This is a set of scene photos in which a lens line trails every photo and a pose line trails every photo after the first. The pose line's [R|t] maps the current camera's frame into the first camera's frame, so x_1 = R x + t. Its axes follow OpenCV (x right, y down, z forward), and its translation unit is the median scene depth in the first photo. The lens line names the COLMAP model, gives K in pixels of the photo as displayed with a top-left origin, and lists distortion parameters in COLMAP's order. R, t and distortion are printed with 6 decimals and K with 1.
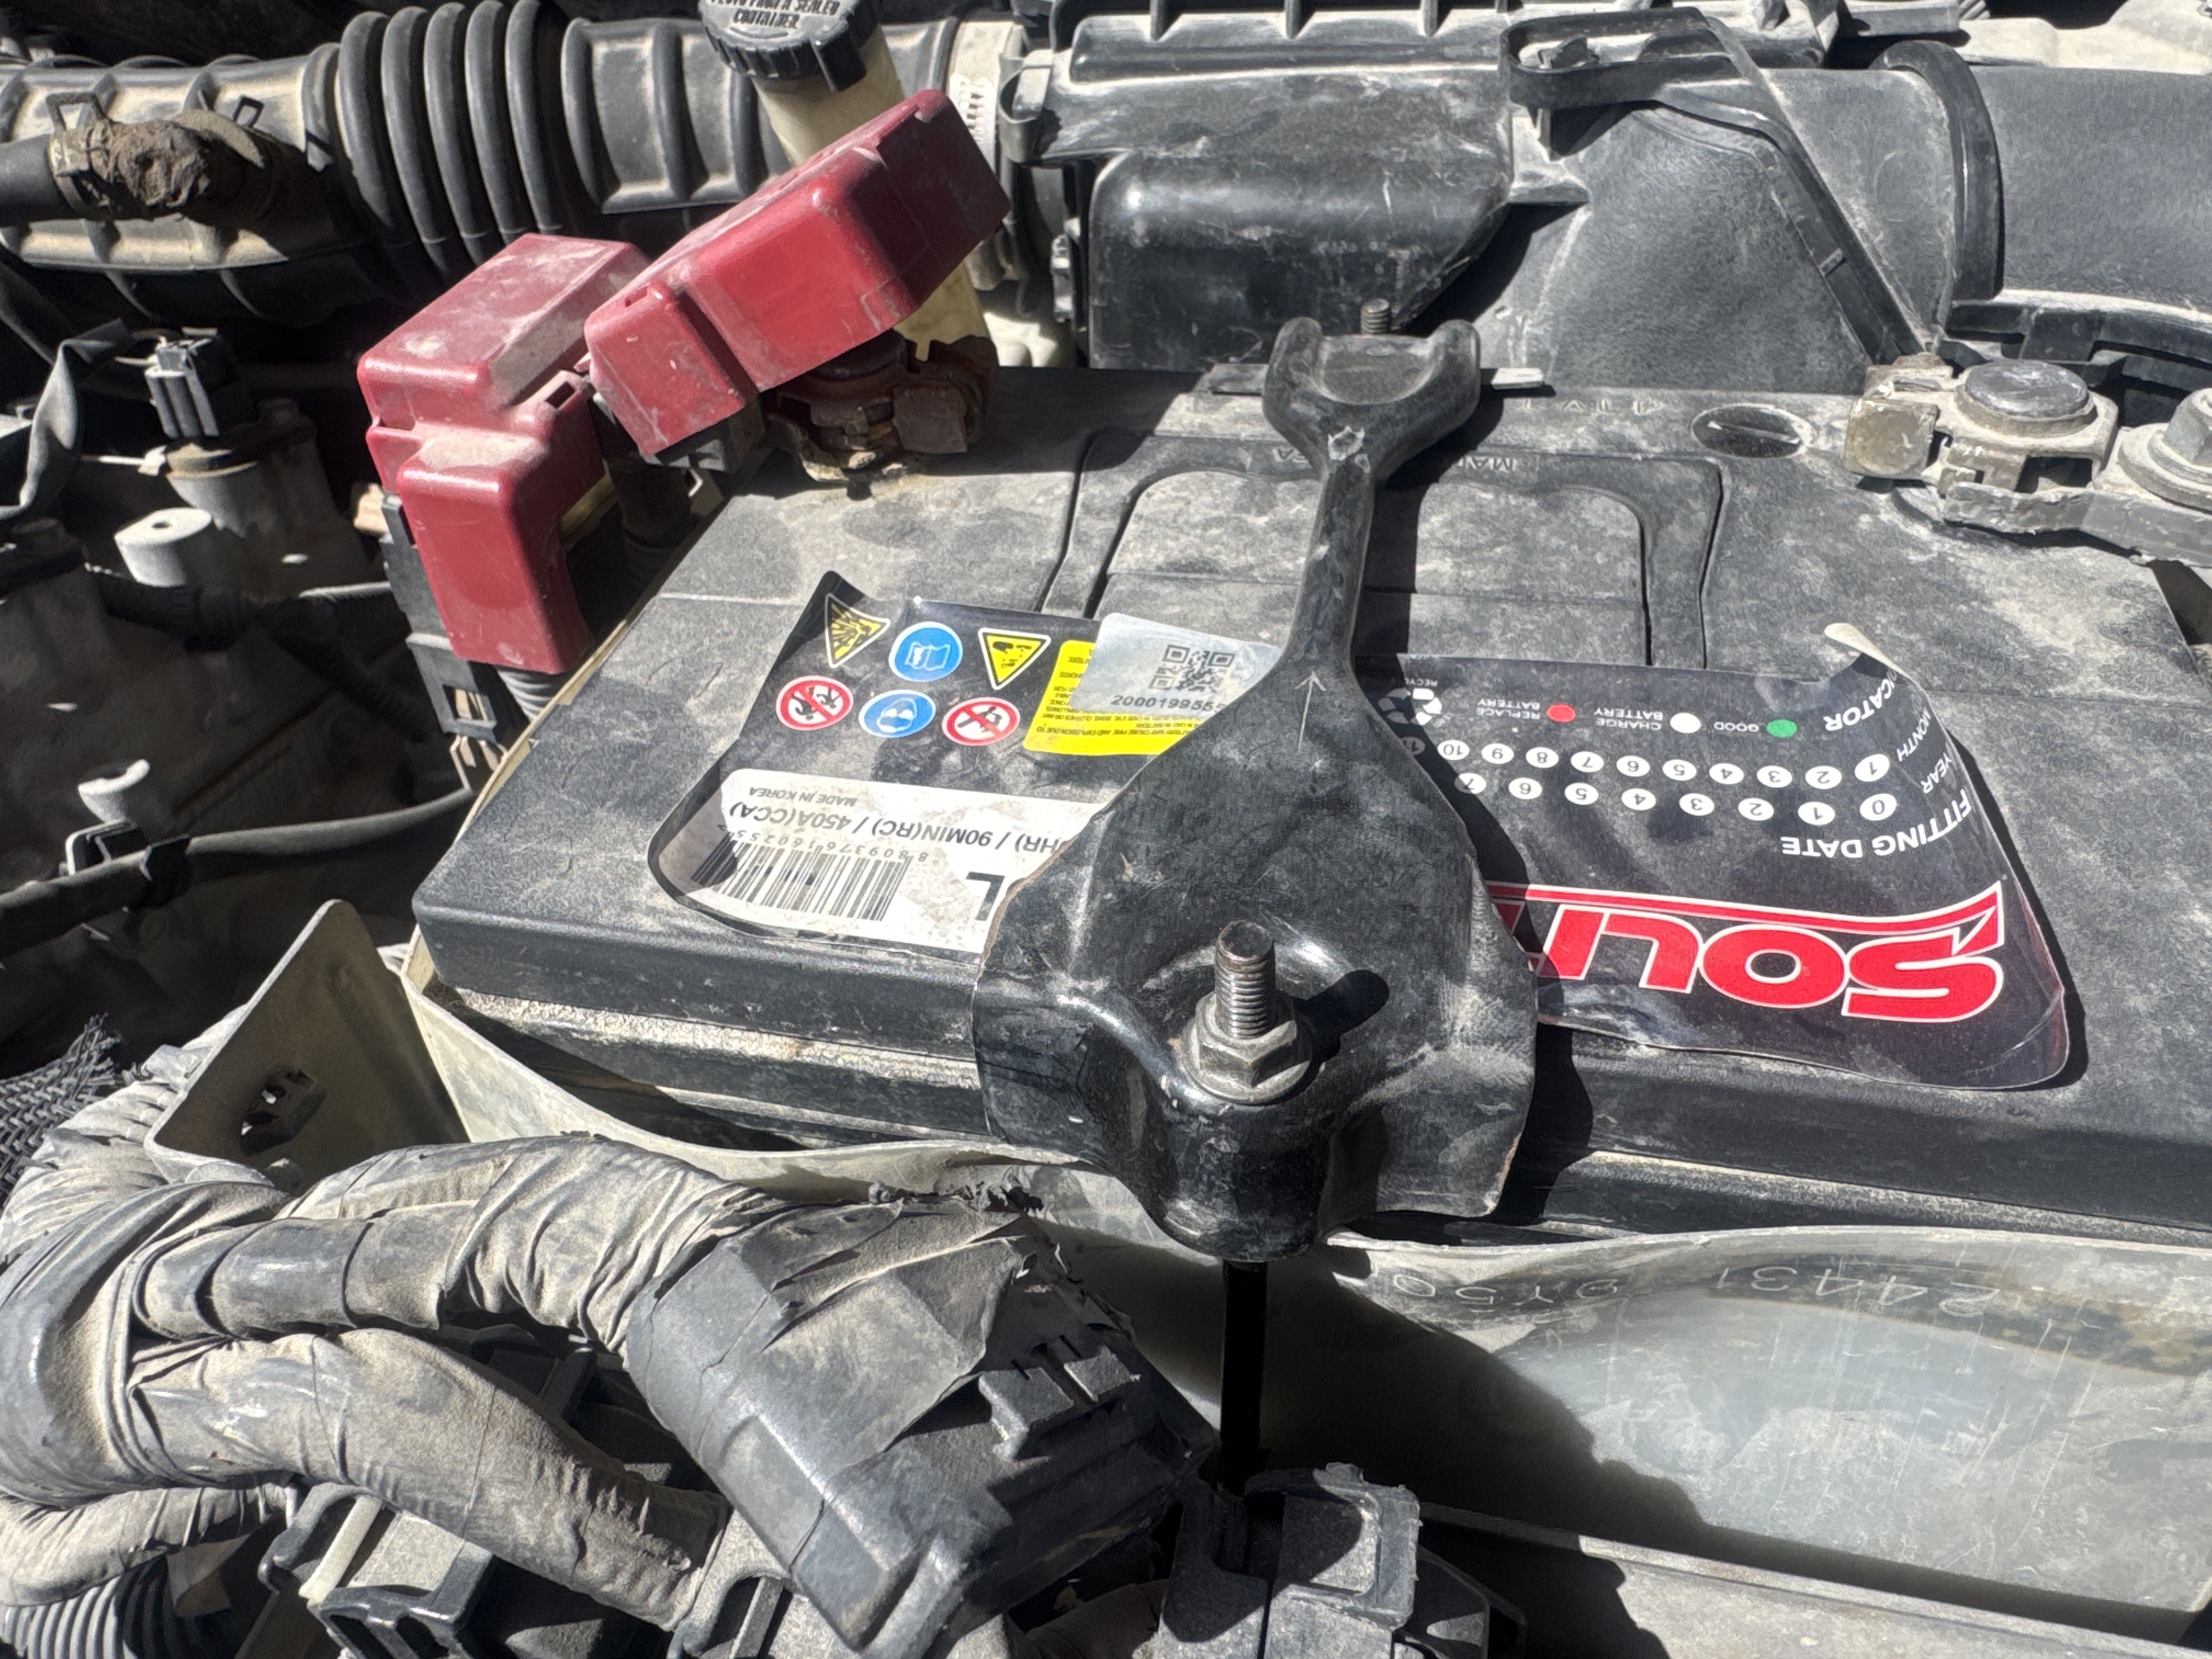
lens RADIAL K [[1584.1, 0, 1106.6], [0, 1584.1, 841.9], [0, 0, 1]] dist [0.001935, -0.048661]
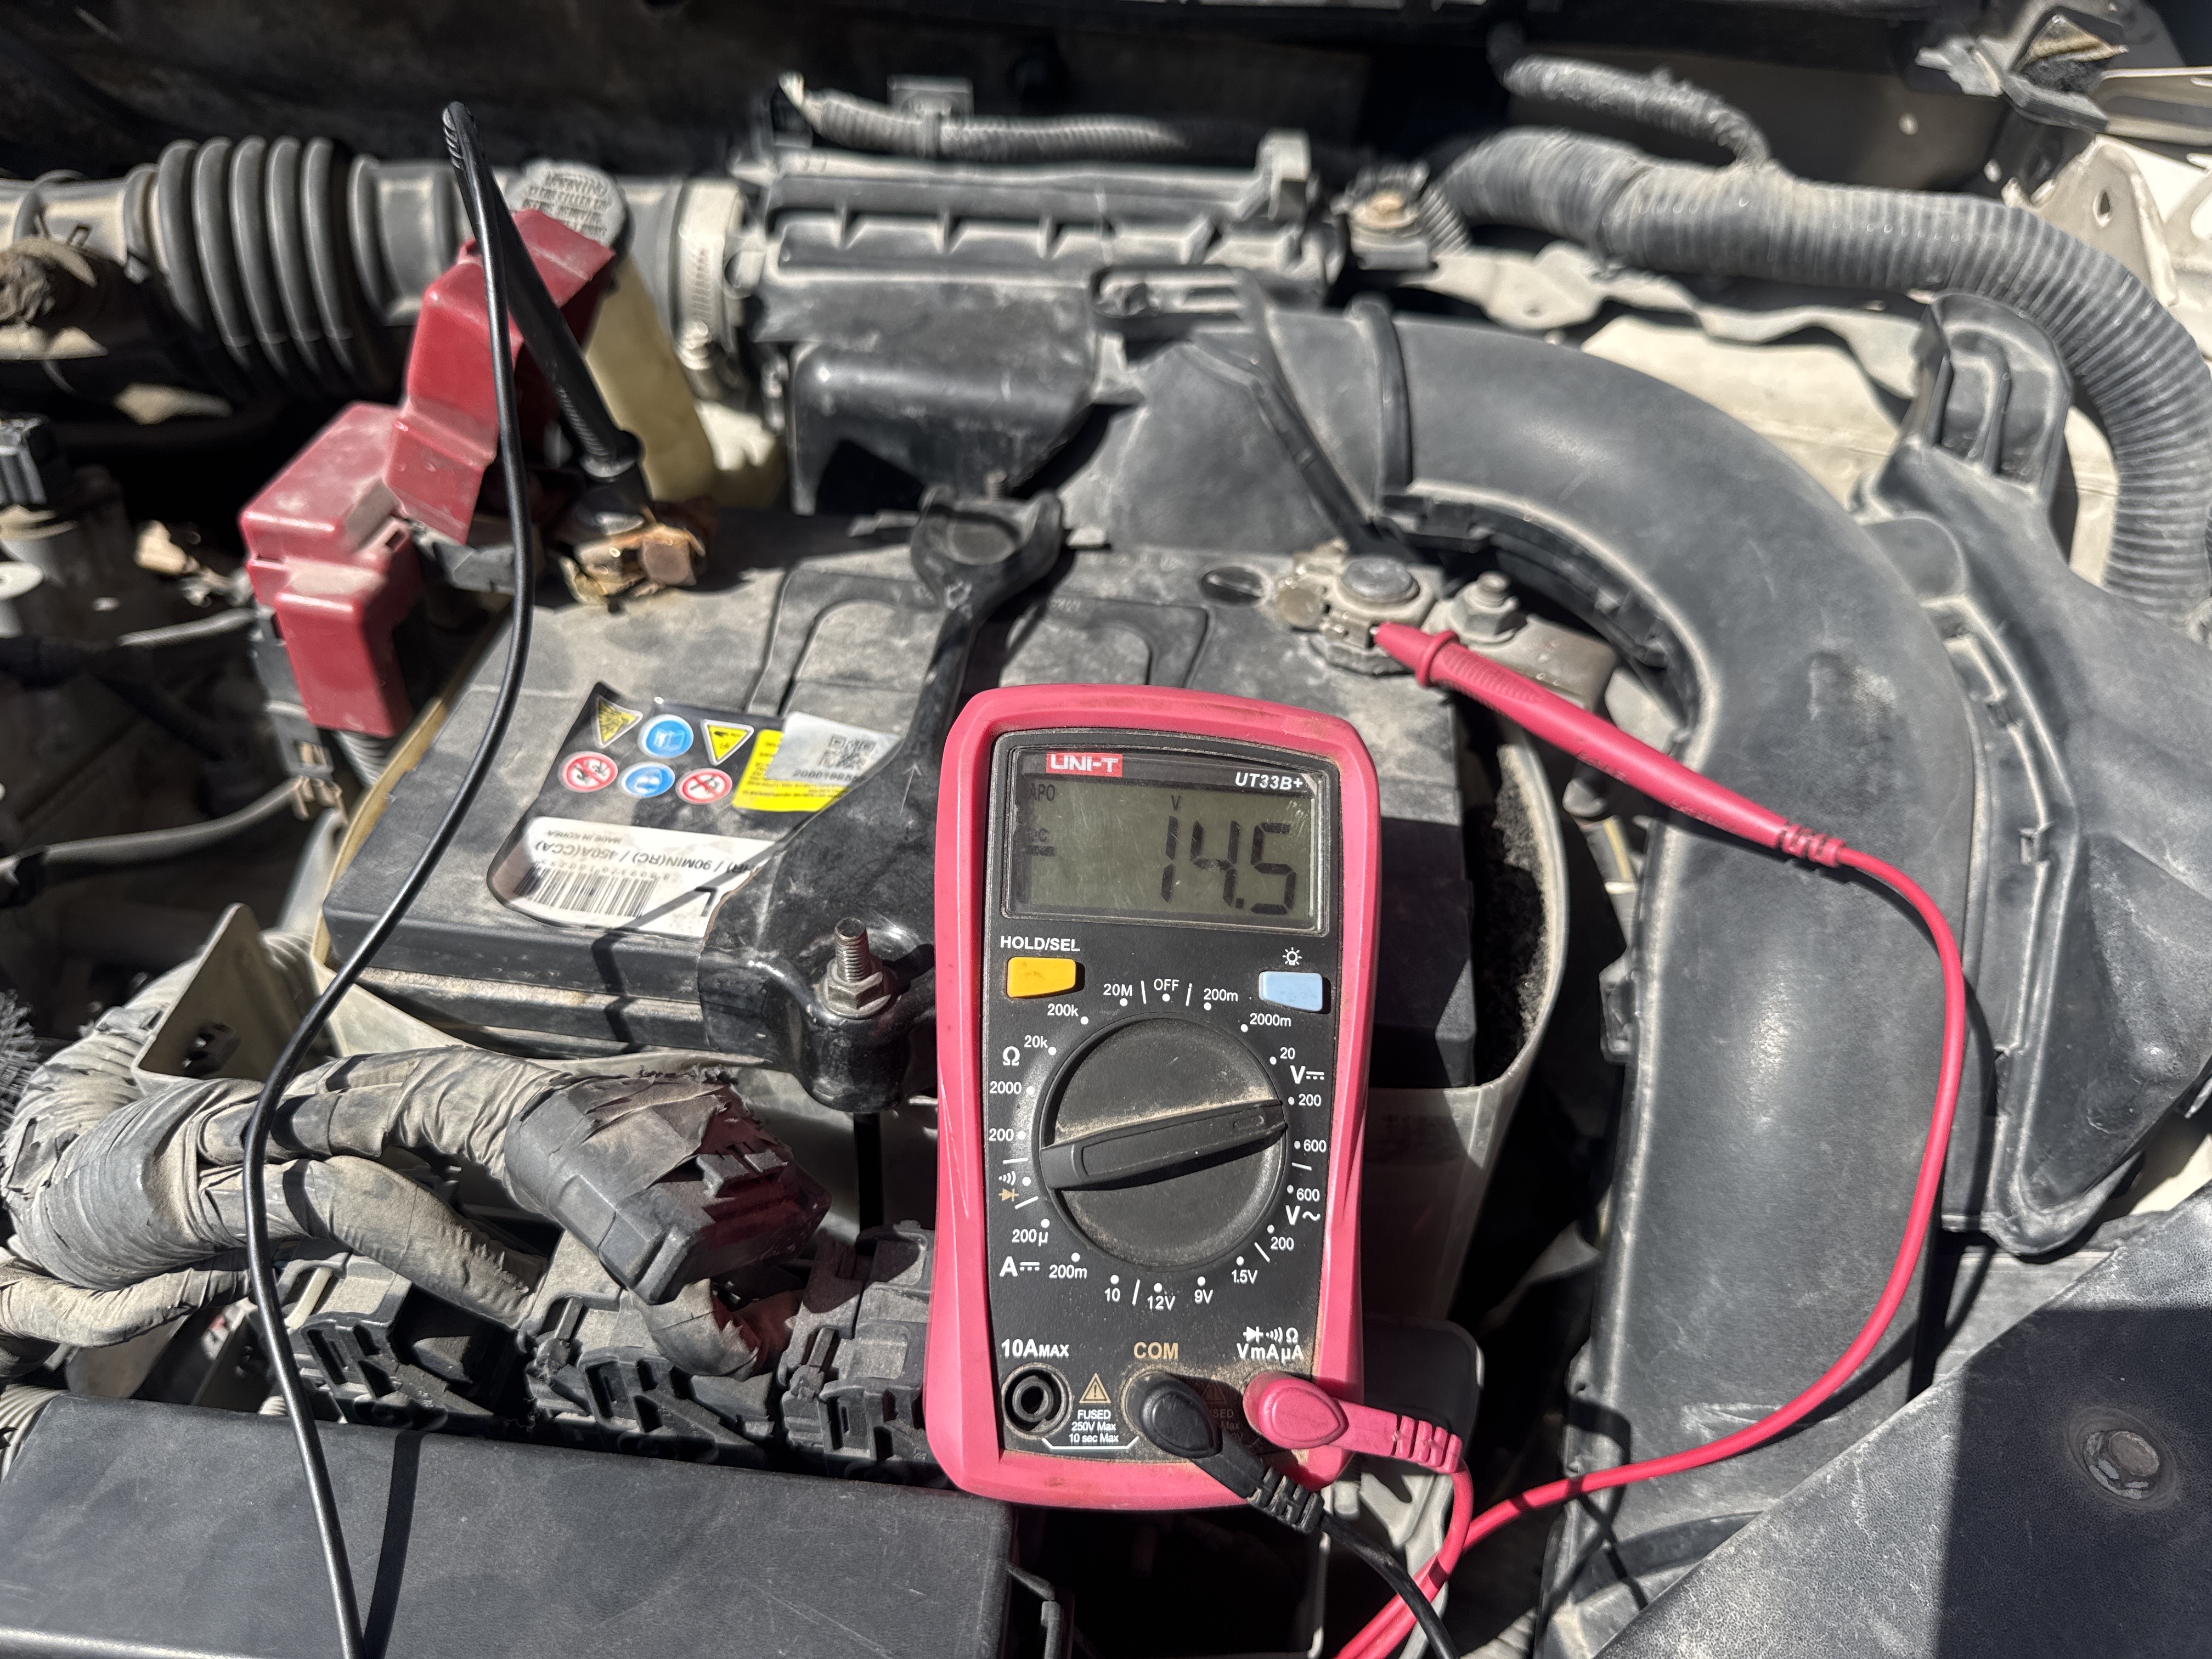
lens RADIAL K [[1584.1, 0, 1126.5], [0, 1584.1, 844.8], [0, 0, 1]] dist [0.001935, -0.048661]
pose [[0.985386, -0.000658, 0.170335, 0.057021], [-0.001583, 0.999914, 0.013021, -0.036334], [-0.170328, -0.013100, 0.985300, -0.526203]]
